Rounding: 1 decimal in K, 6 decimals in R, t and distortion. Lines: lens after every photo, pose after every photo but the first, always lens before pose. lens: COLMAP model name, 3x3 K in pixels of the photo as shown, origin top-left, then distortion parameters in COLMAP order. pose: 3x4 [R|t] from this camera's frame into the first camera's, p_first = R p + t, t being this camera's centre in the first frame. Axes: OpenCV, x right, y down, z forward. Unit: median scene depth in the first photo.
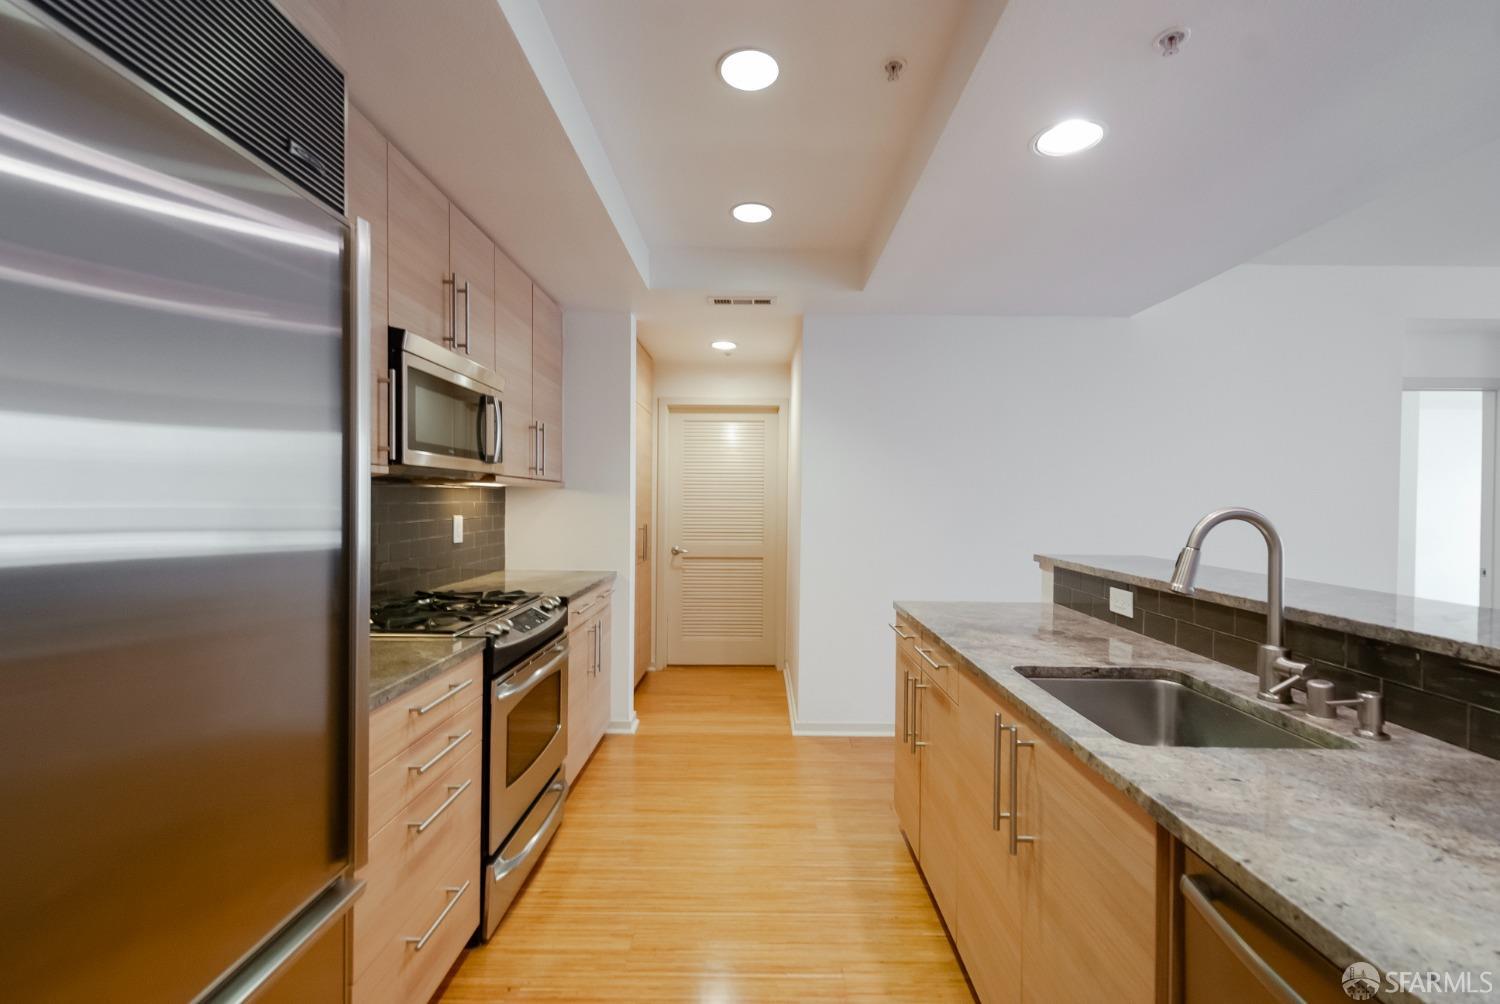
lens RADIAL K [[689.9, 0, 752.7], [0, 689.9, 508.9], [0, 0, 1]] dist [0.005321, 0.000161]
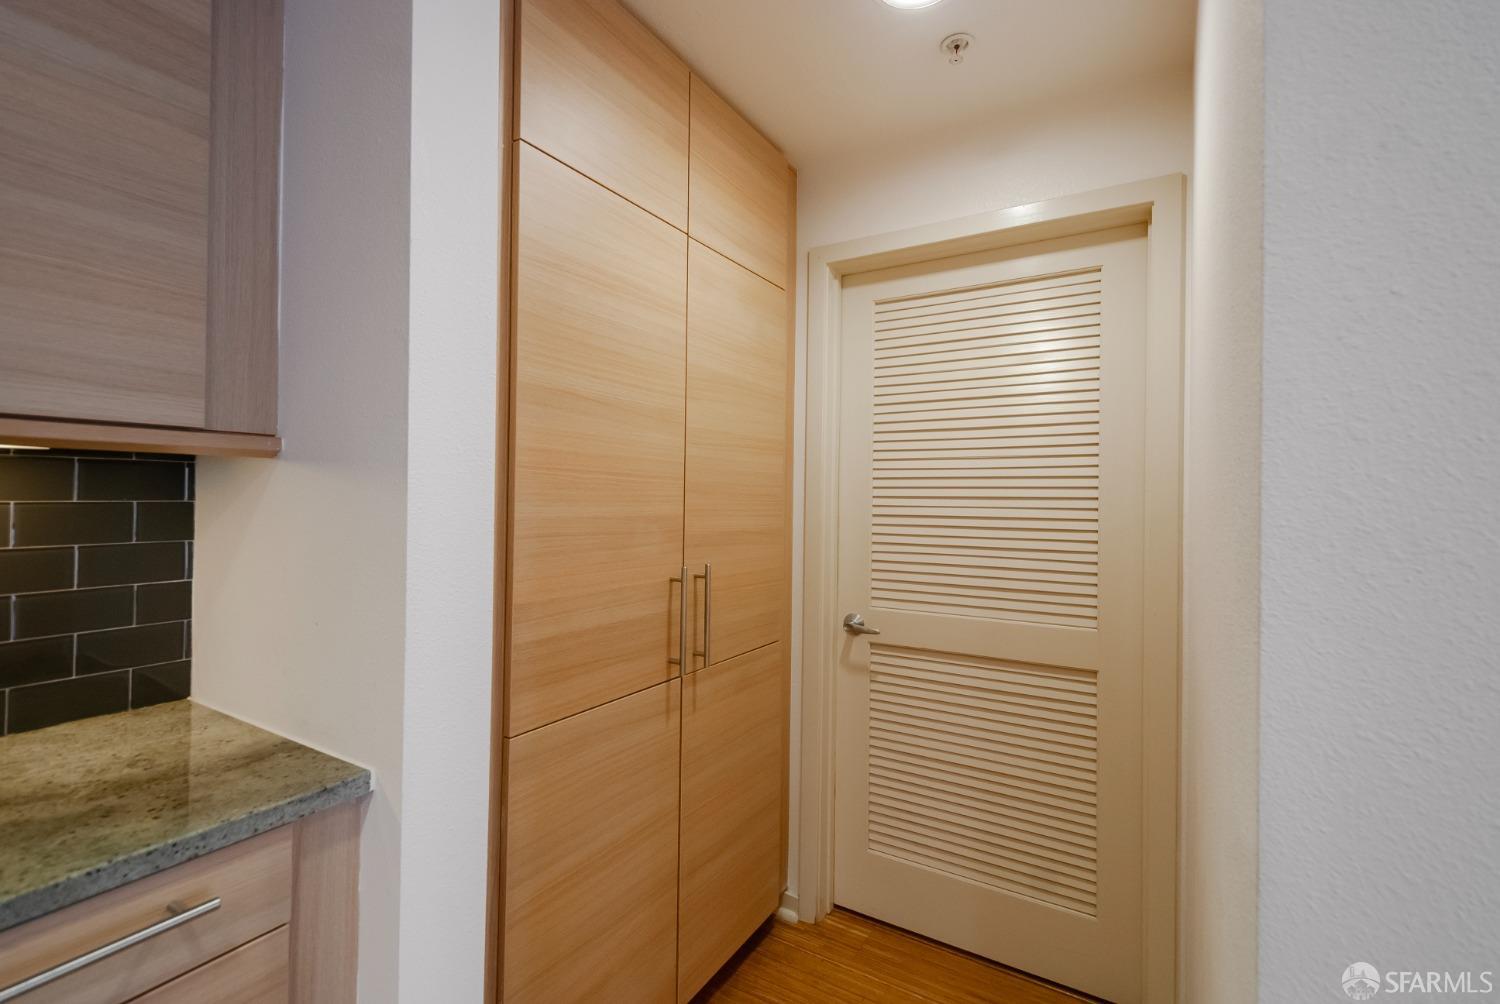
lens RADIAL K [[689.9, 0, 752.7], [0, 689.9, 508.9], [0, 0, 1]] dist [0.005321, 0.000161]
pose [[0.854956, -0.003199, -0.518691, 0.046805], [-0.001351, 0.999964, -0.008394, -0.003227], [0.518700, 0.007877, 0.854920, 0.627840]]
